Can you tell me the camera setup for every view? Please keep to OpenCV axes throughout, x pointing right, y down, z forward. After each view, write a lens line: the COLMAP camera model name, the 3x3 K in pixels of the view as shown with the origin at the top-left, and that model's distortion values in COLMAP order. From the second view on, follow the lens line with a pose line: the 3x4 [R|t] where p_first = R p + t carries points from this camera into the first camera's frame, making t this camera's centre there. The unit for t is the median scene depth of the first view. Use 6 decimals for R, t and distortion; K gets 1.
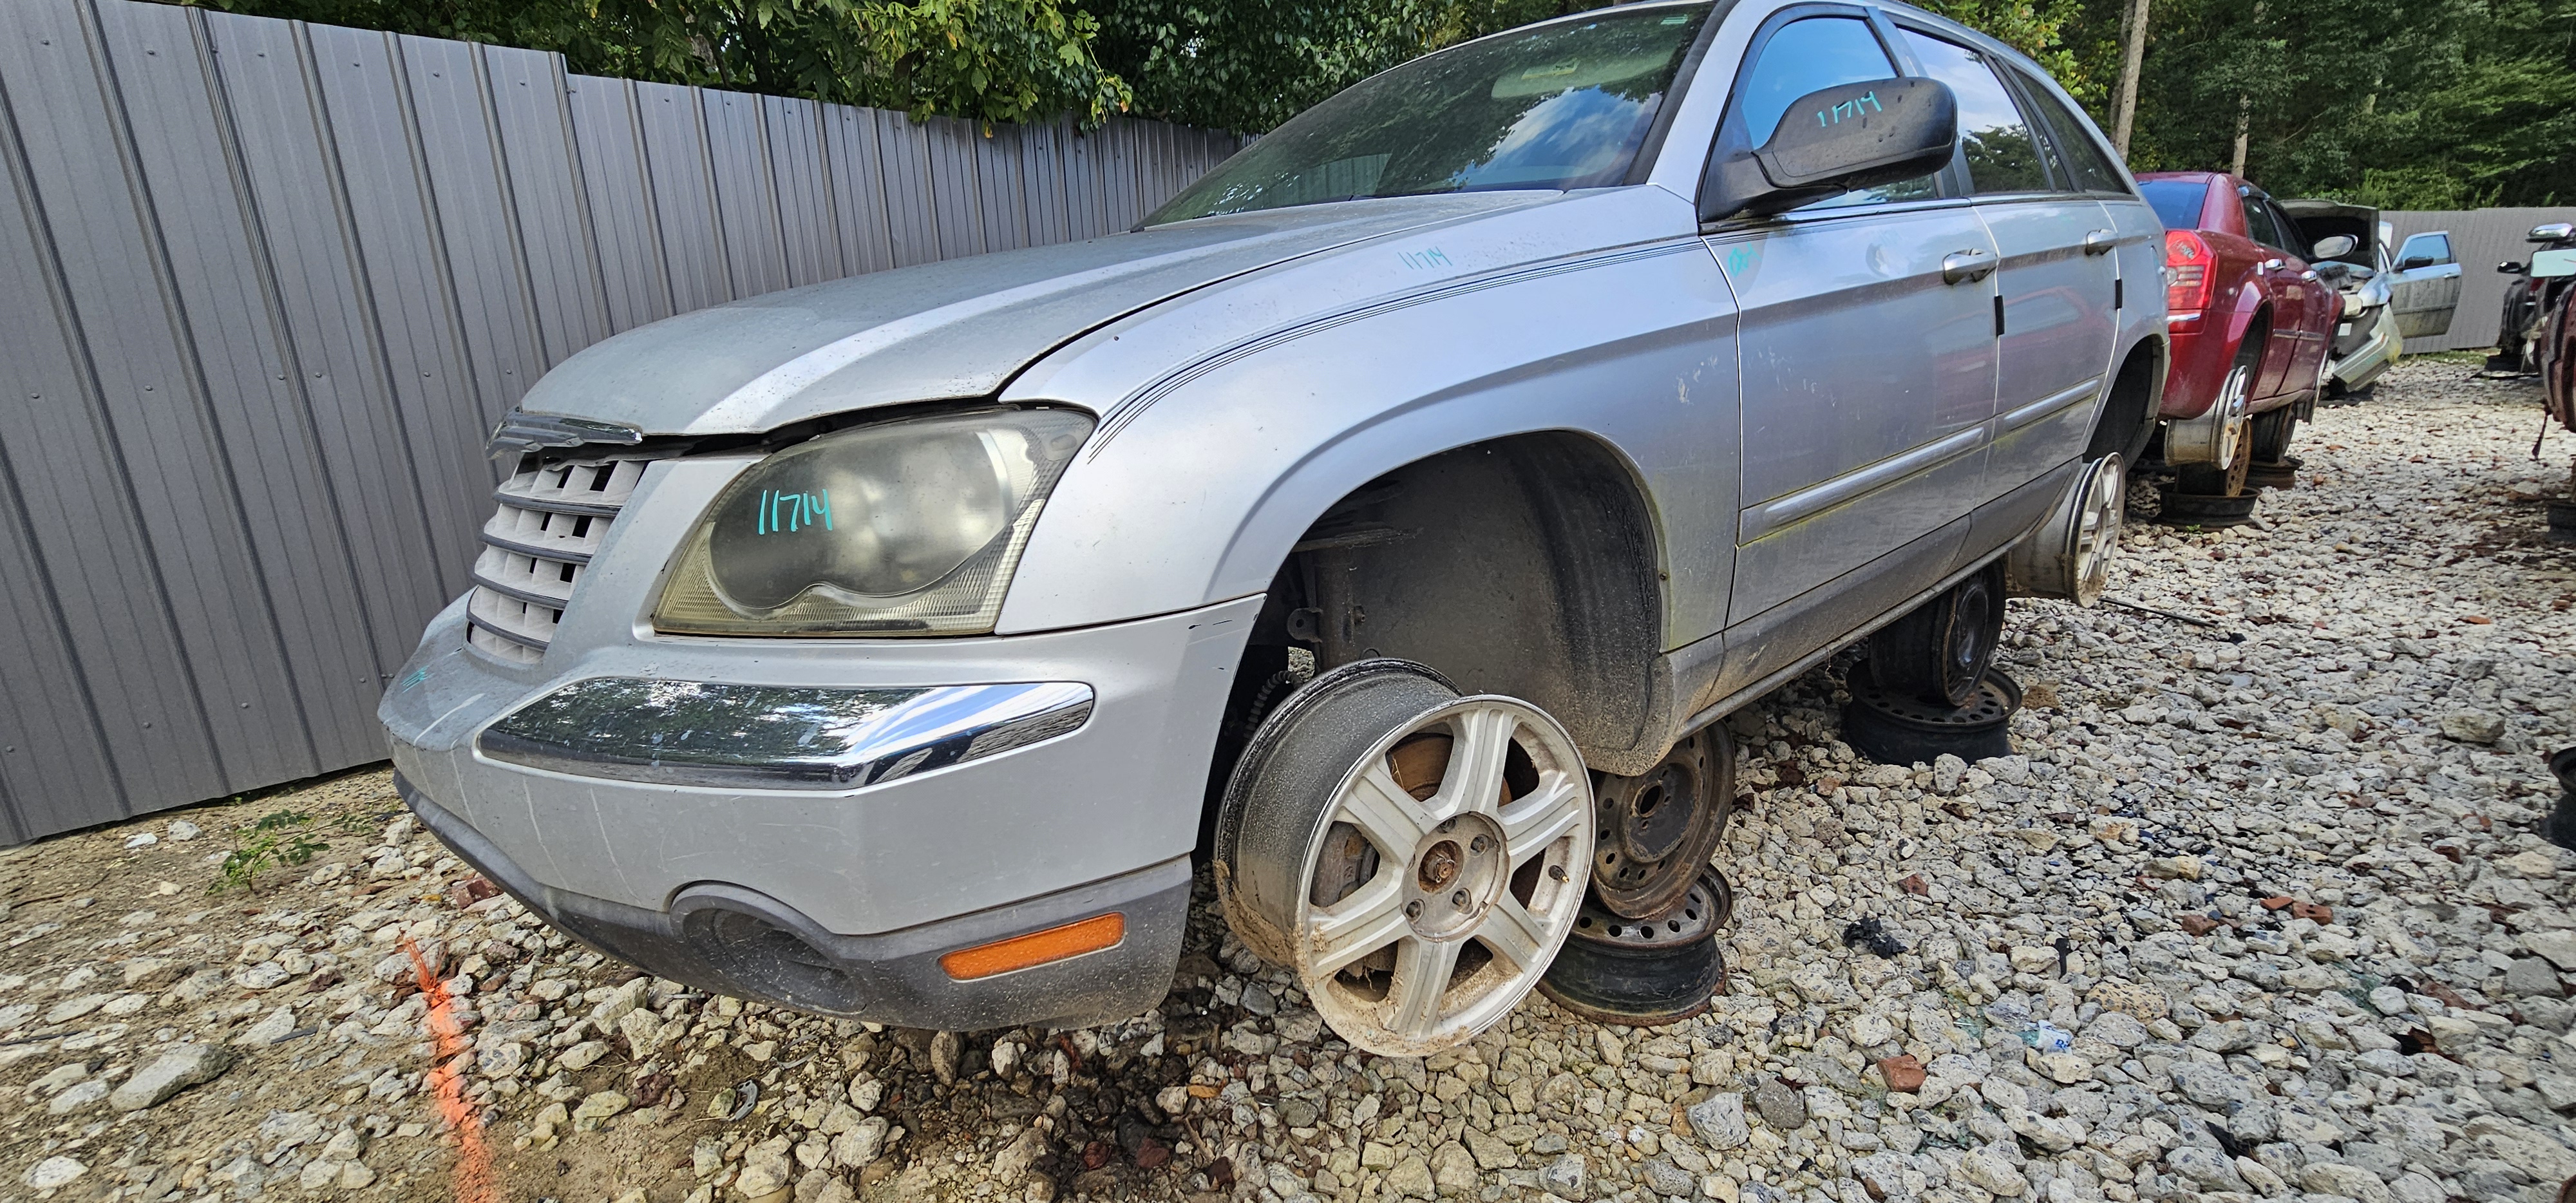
lens RADIAL K [[1039.1, 0, 1280.6], [0, 1039.1, 600.2], [0, 0, 1]] dist [-0.003553, -0.000864]
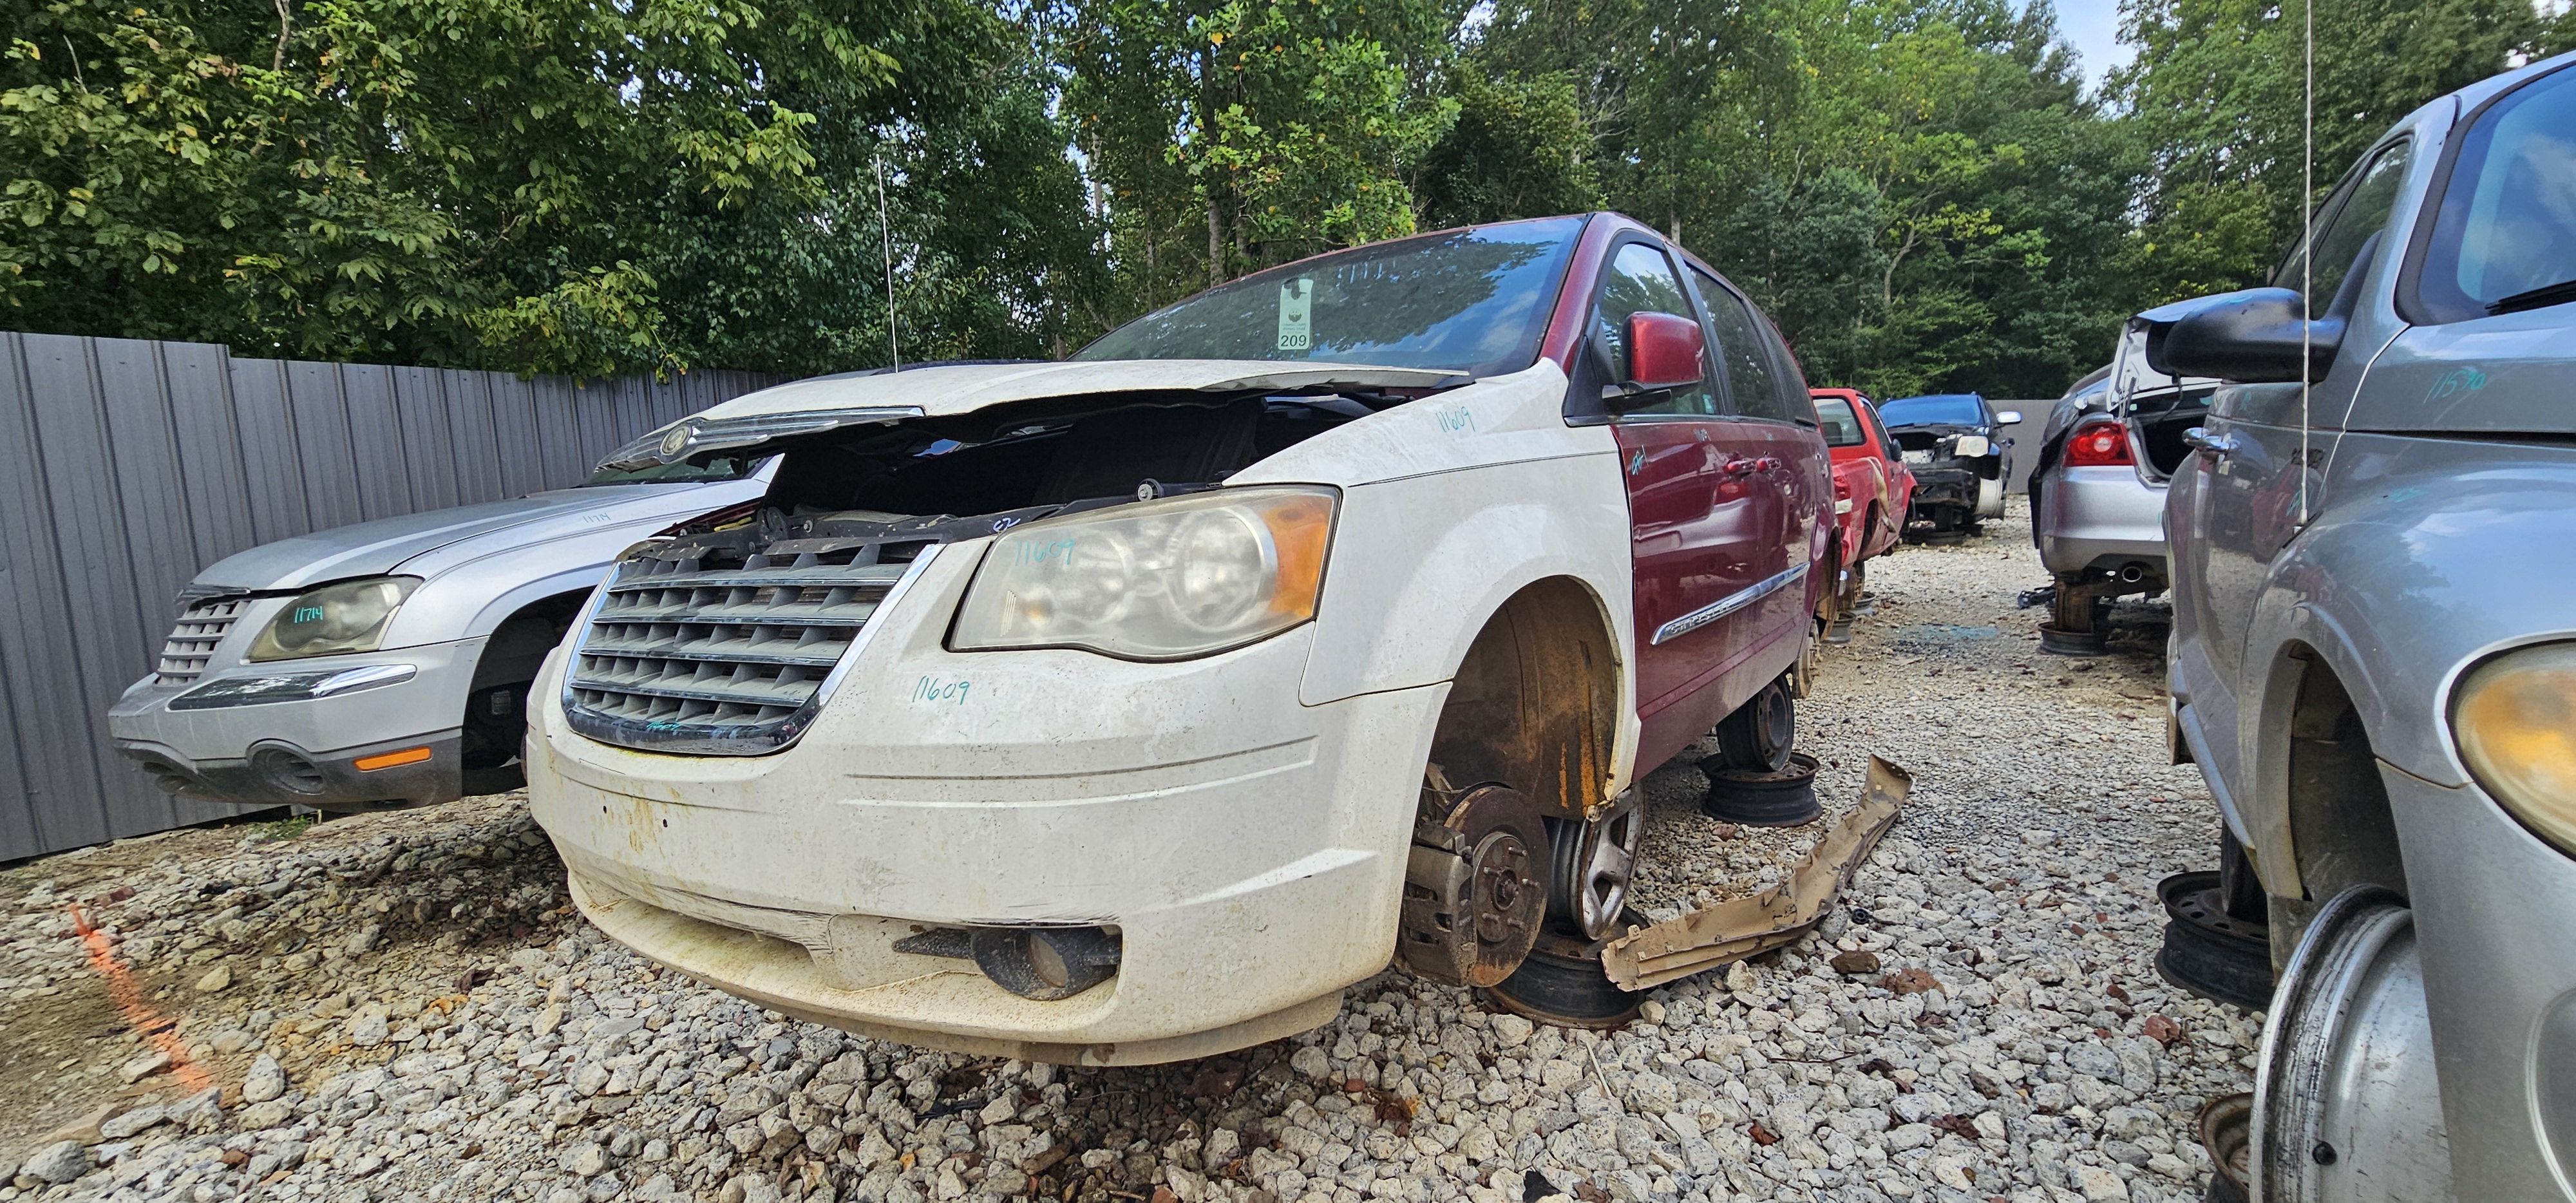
lens RADIAL K [[1039.1, 0, 1285.0], [0, 1039.1, 601.8], [0, 0, 1]] dist [-0.003553, -0.000864]
pose [[0.976646, -0.034866, 0.212006, 0.396738], [0.066443, 0.987389, -0.143698, 0.119415], [-0.204322, 0.154429, 0.966646, -0.590280]]
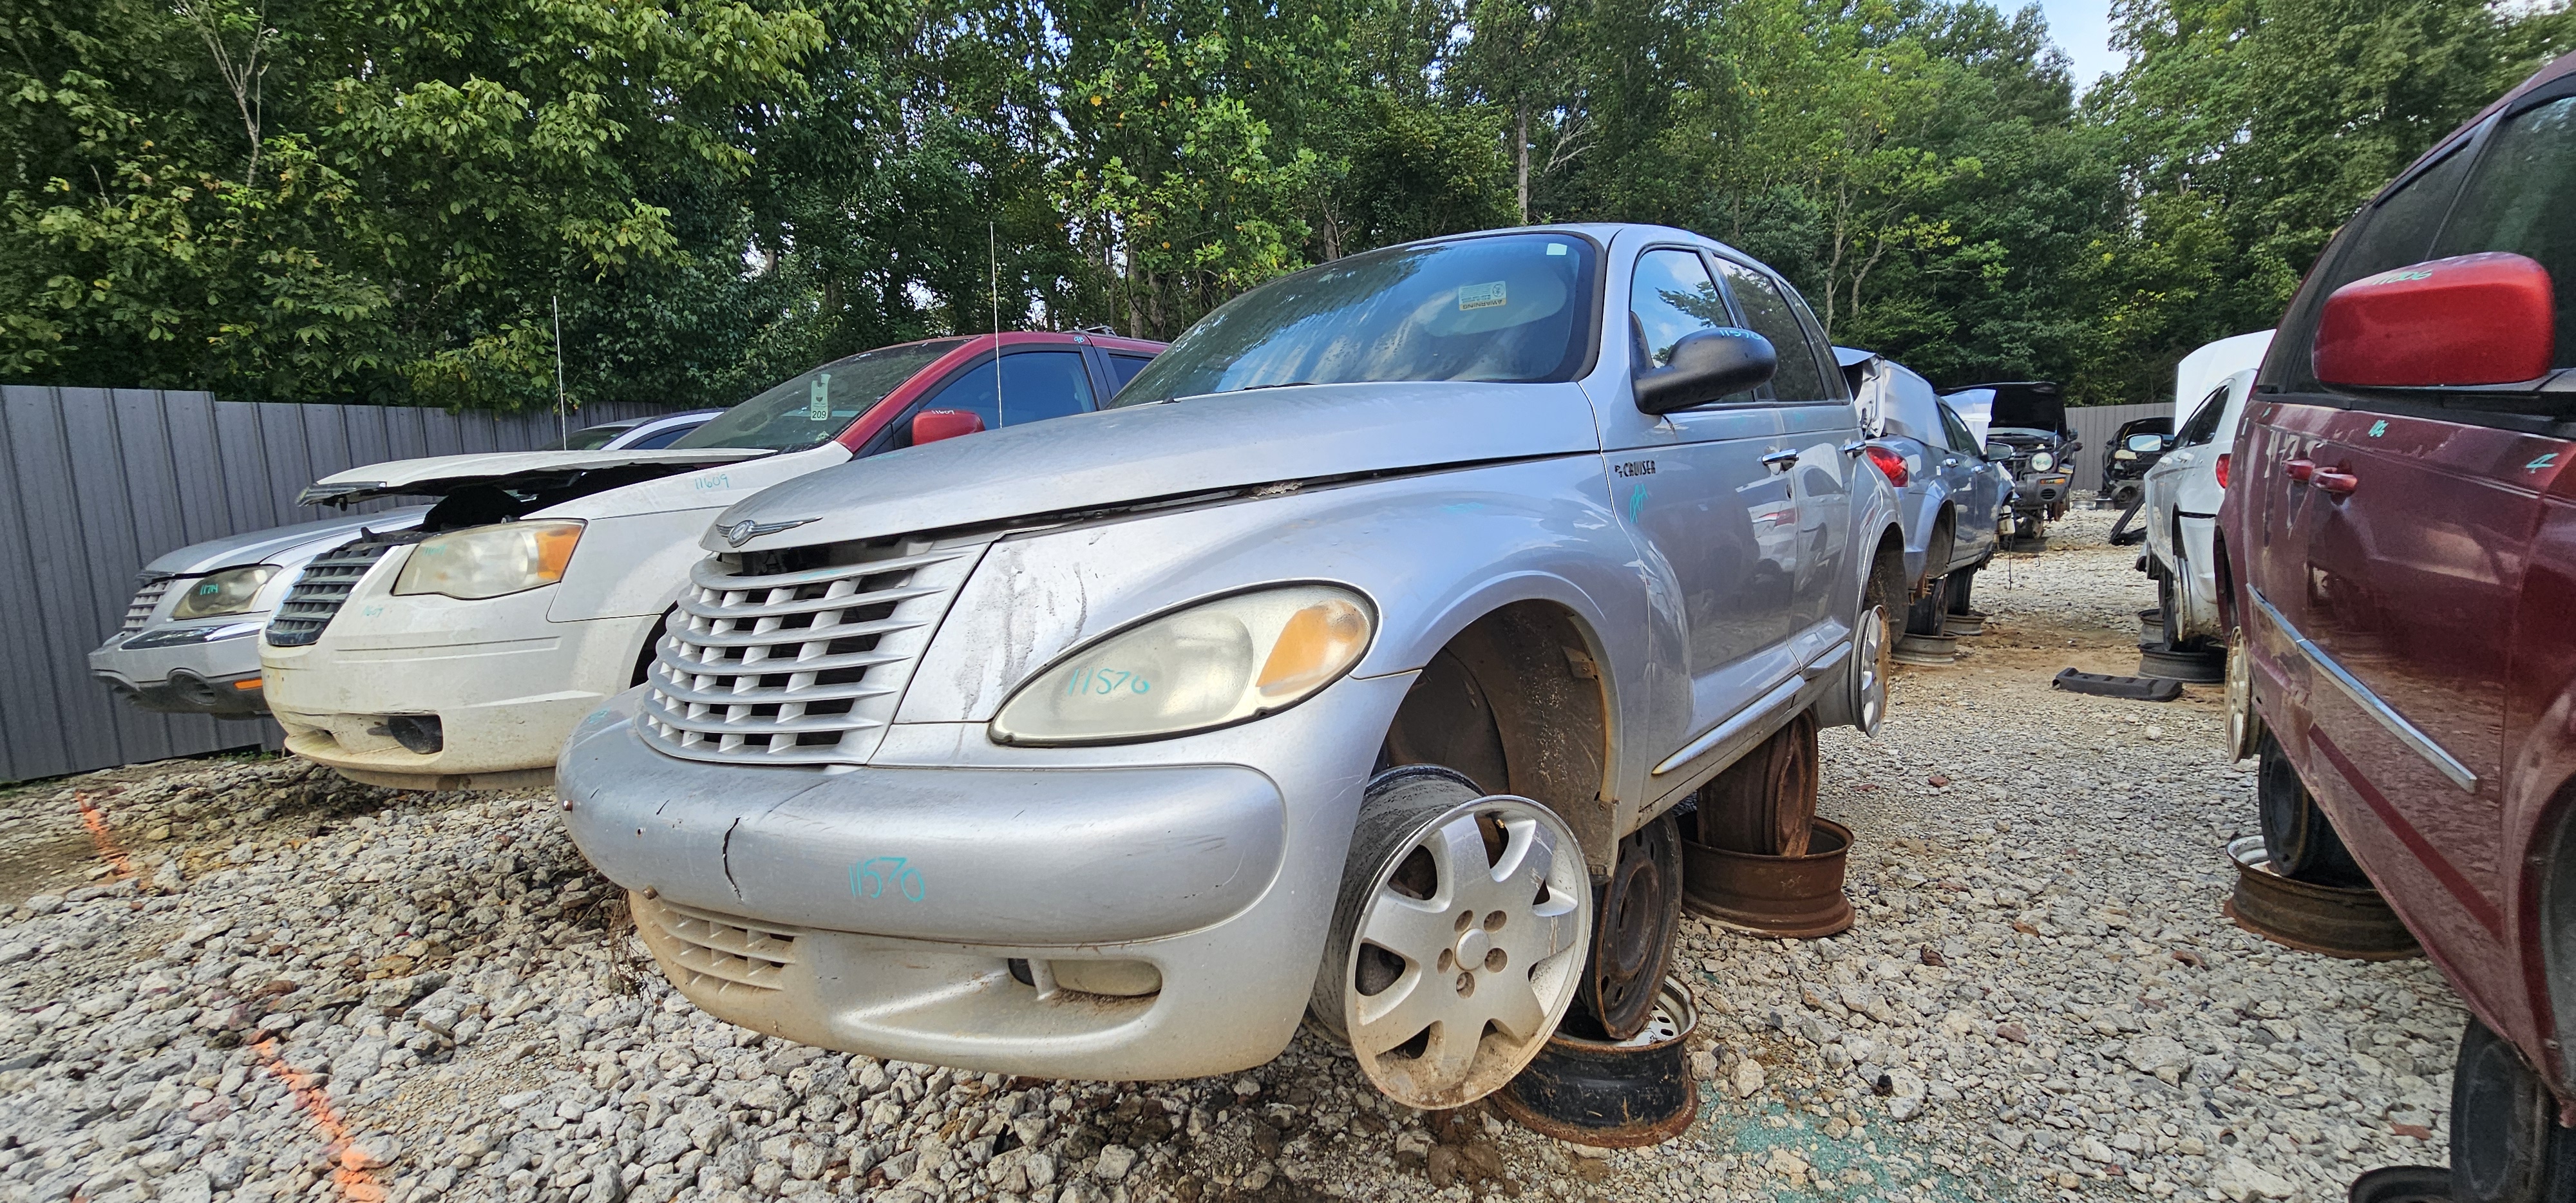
lens RADIAL K [[1039.1, 0, 1290.0], [0, 1039.1, 601.9], [0, 0, 1]] dist [-0.003553, -0.000864]
pose [[0.983798, -0.029479, 0.176840, 0.841770], [0.056053, 0.987514, -0.147218, 0.224028], [-0.170292, 0.154746, 0.973167, -1.043502]]
